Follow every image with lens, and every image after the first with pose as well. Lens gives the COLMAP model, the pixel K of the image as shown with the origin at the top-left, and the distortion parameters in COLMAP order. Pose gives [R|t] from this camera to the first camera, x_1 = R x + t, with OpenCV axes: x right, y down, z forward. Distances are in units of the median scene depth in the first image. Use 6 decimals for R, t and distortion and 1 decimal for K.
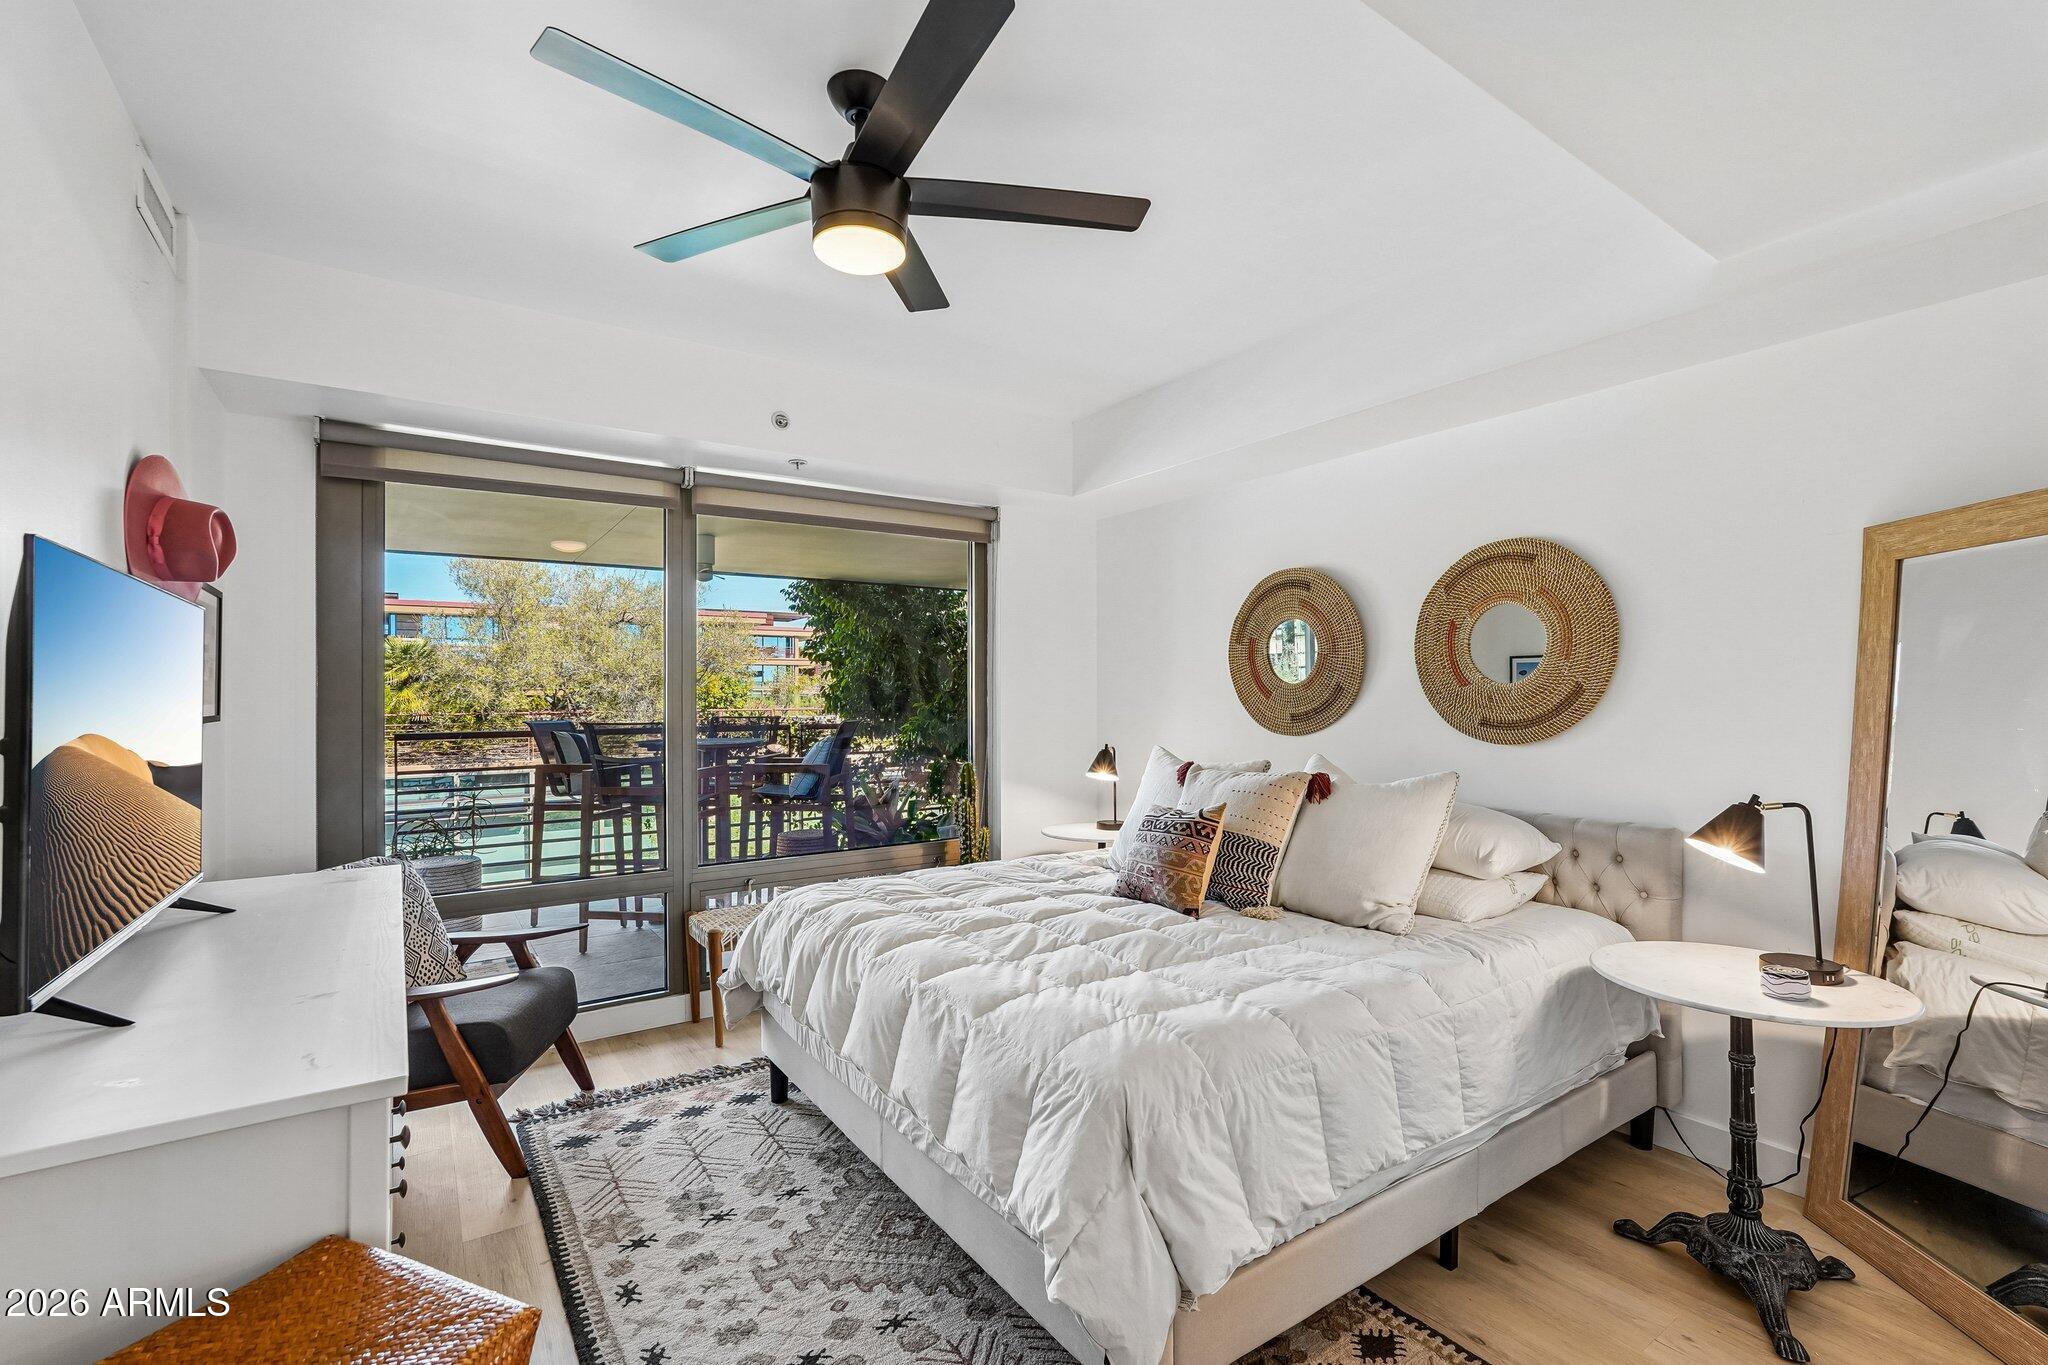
lens RADIAL K [[910.4, 0, 1028.0], [0, 910.4, 693.4], [0, 0, 1]] dist [-0.020259, 0.022207]
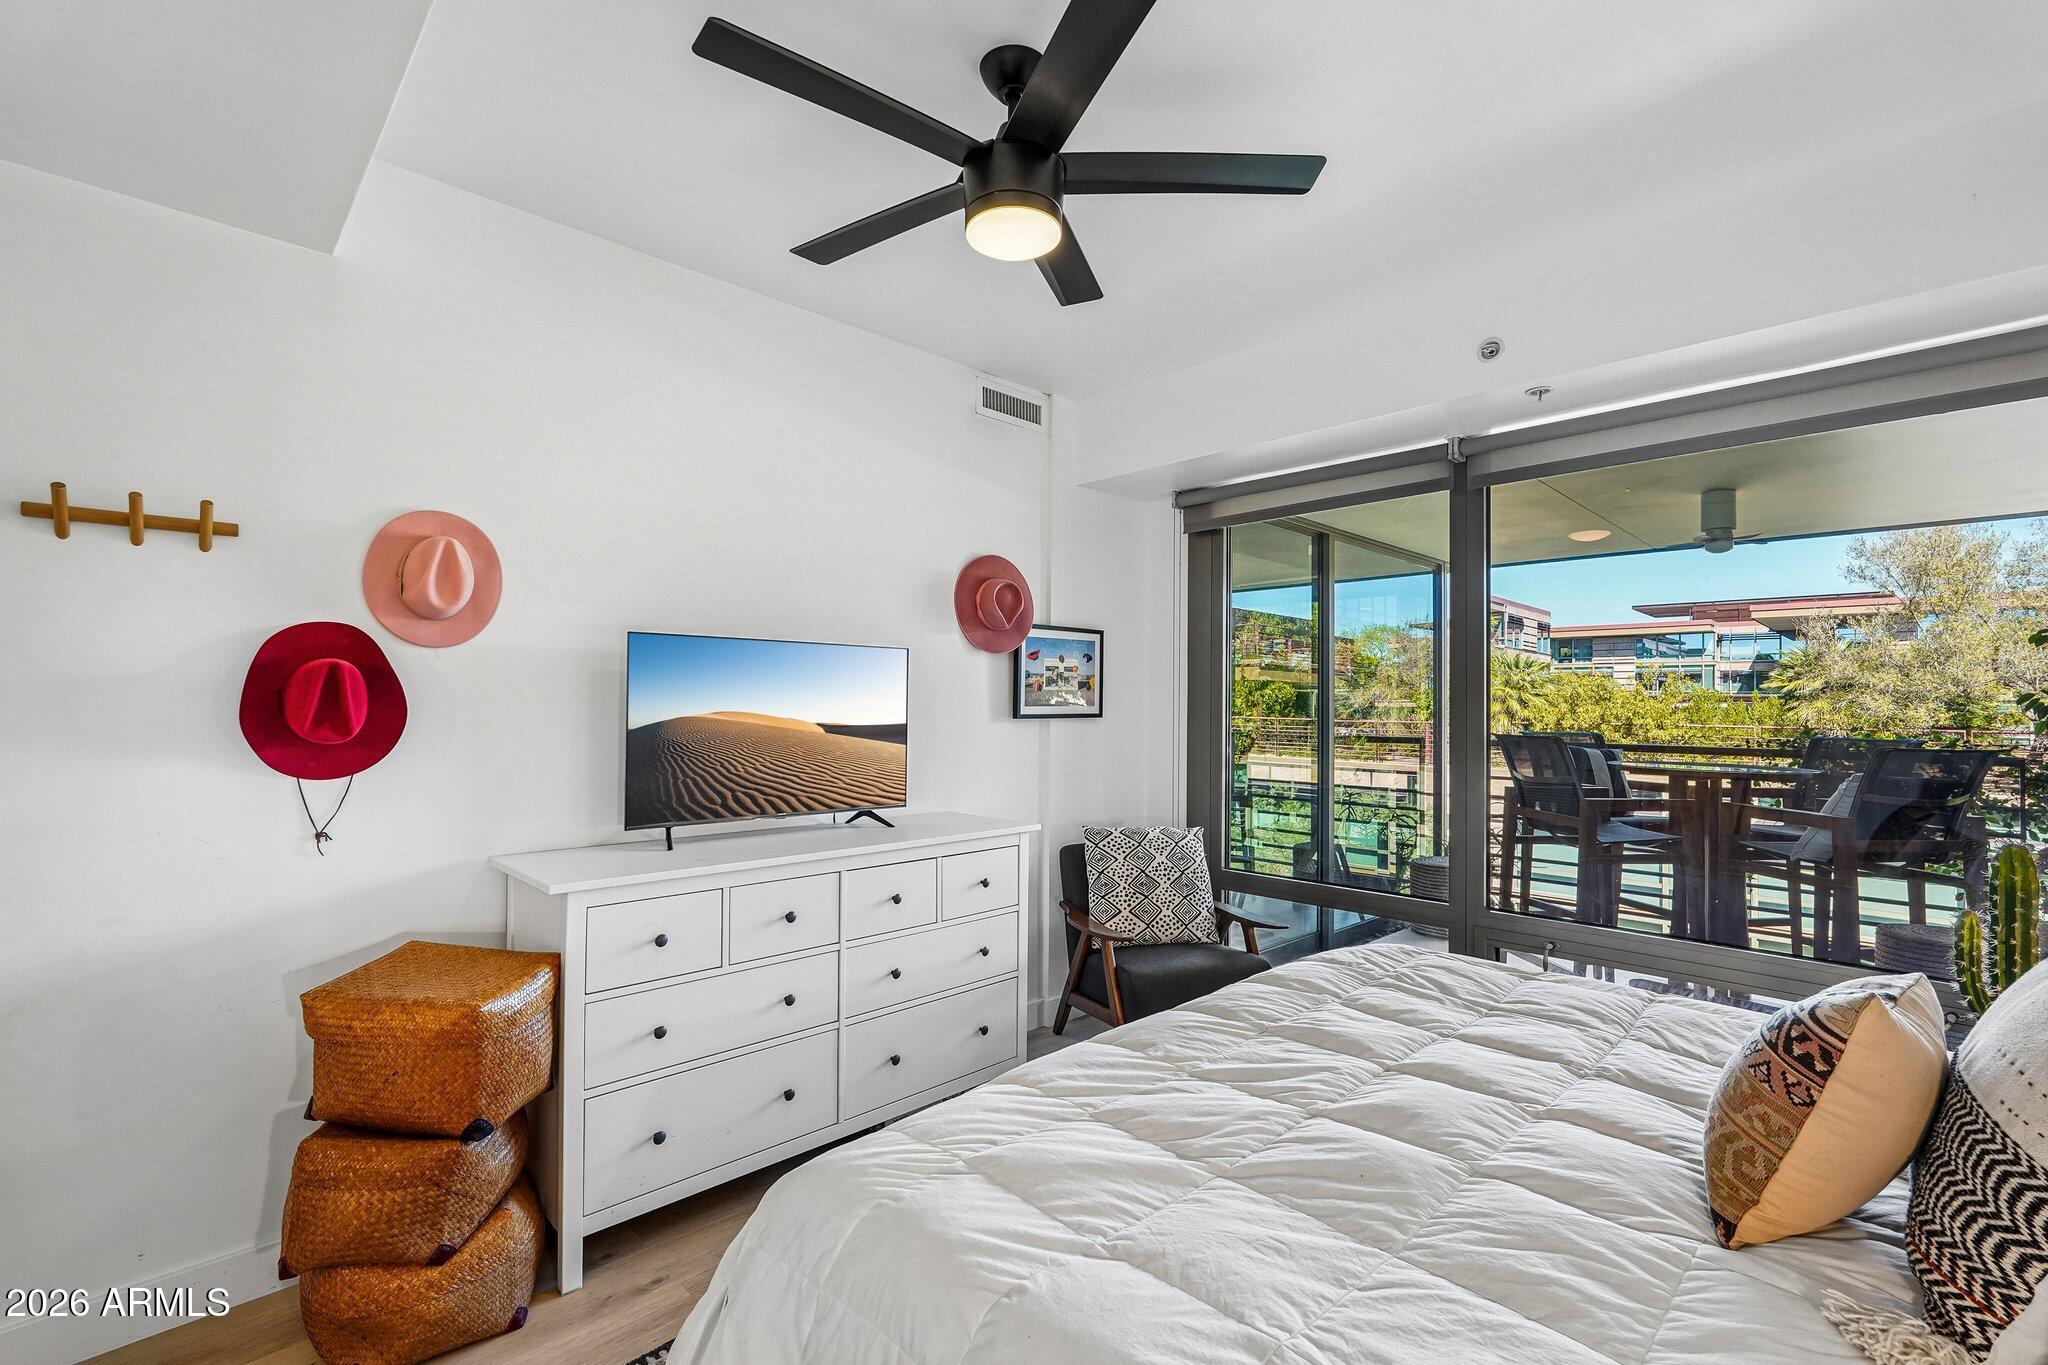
lens RADIAL K [[913.9, 0, 1031.2], [0, 913.9, 689.8], [0, 0, 1]] dist [-0.011487, 0.010358]
pose [[0.176024, -0.009759, -0.984337, 0.528694], [-0.006401, 0.999918, -0.011059, 0.001932], [0.984365, 0.008248, 0.175947, 0.598855]]
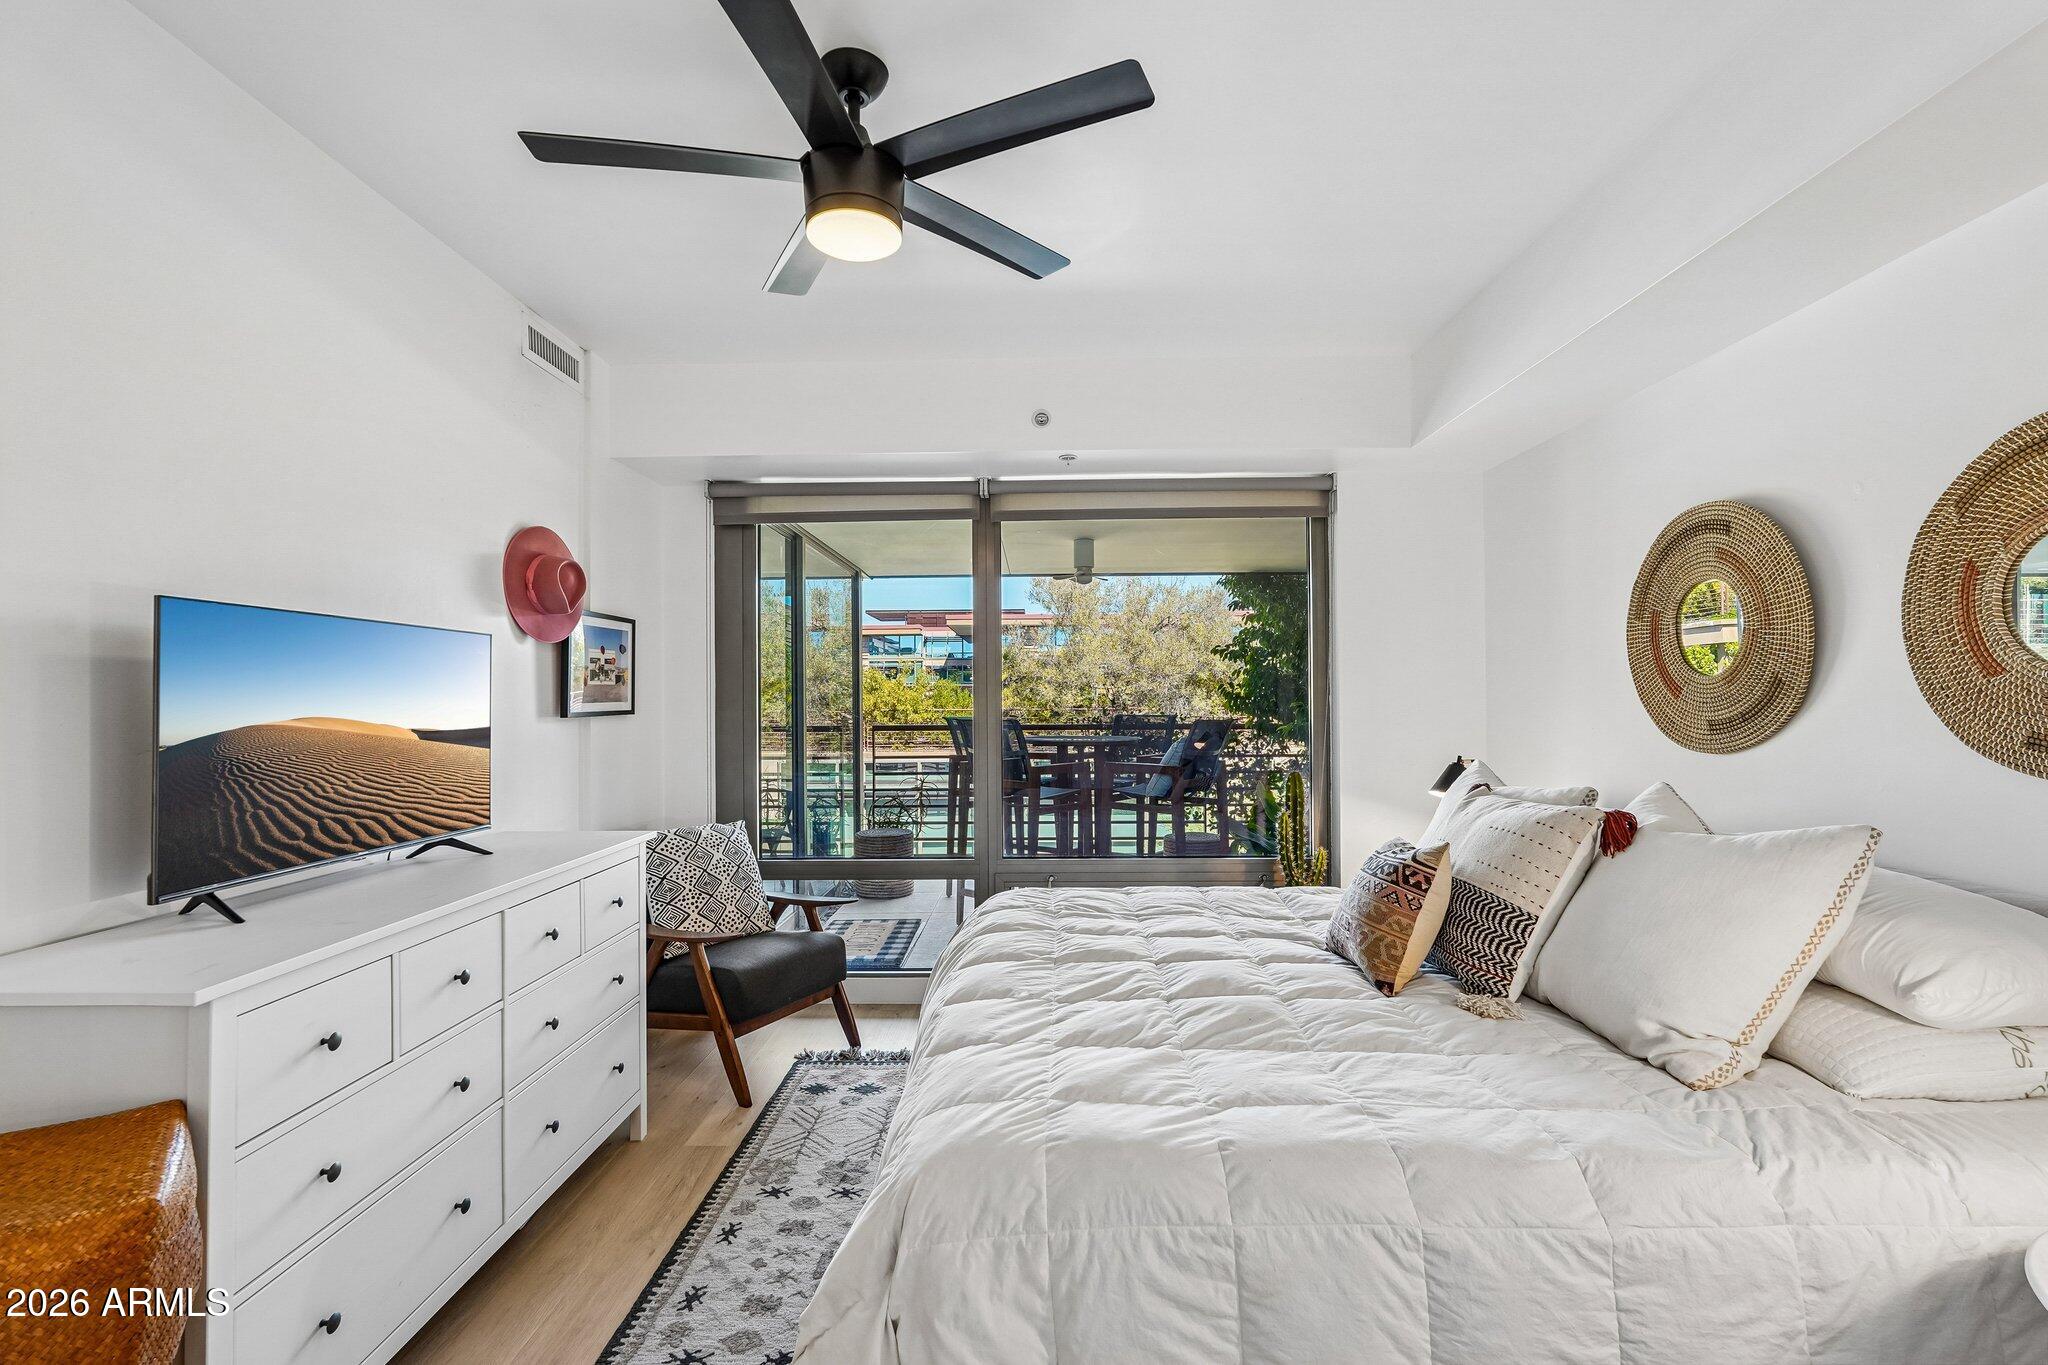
lens RADIAL K [[910.4, 0, 1028.0], [0, 910.4, 693.4], [0, 0, 1]] dist [-0.020259, 0.022207]
pose [[0.814451, -0.002431, -0.580228, 0.365913], [0.004008, 0.999991, 0.001436, -0.000636], [0.580219, -0.003495, 0.814453, 0.223818]]
